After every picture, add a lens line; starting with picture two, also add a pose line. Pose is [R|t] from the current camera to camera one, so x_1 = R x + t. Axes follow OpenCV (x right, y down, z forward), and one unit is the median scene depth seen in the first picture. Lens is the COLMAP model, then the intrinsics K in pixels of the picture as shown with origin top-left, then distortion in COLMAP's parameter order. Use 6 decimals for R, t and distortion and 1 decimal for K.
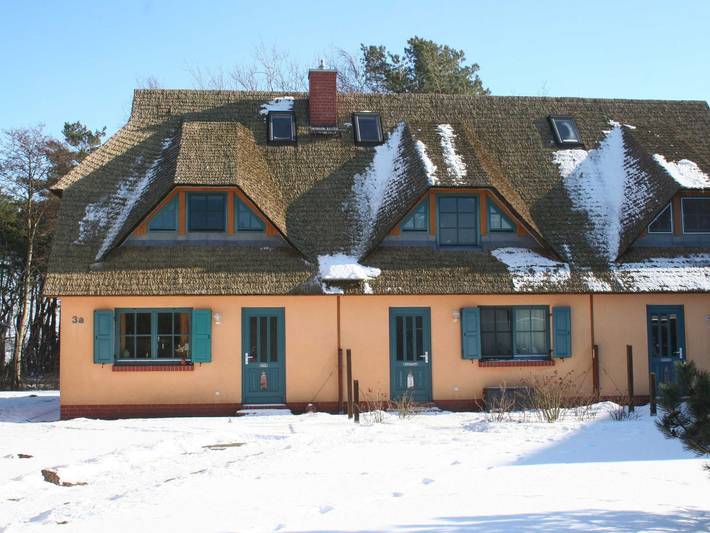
lens RADIAL K [[941.6, 0, 355.0], [0, 941.6, 266.5], [0, 0, 1]] dist [-0.128650, 0.378483]
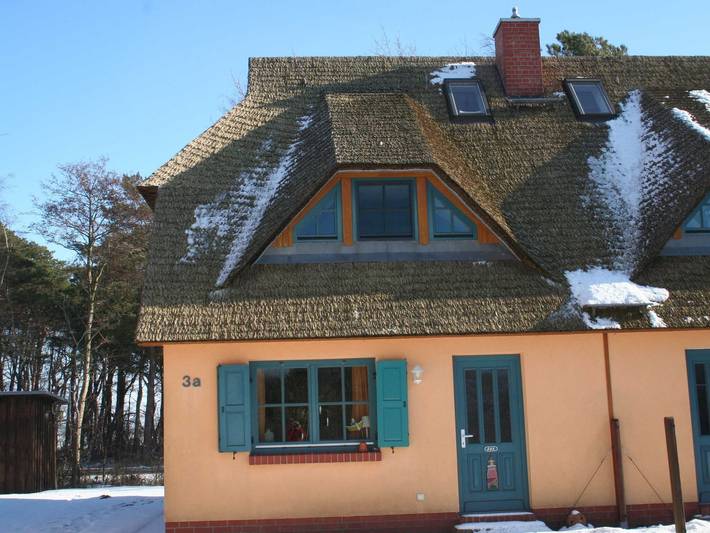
lens RADIAL K [[941.6, 0, 355.0], [0, 941.6, 266.5], [0, 0, 1]] dist [-0.128650, 0.378483]
pose [[0.998678, -0.027668, -0.043326, -0.152799], [0.024023, 0.996301, -0.082507, 0.033616], [0.045448, 0.081357, 0.995648, 0.364460]]
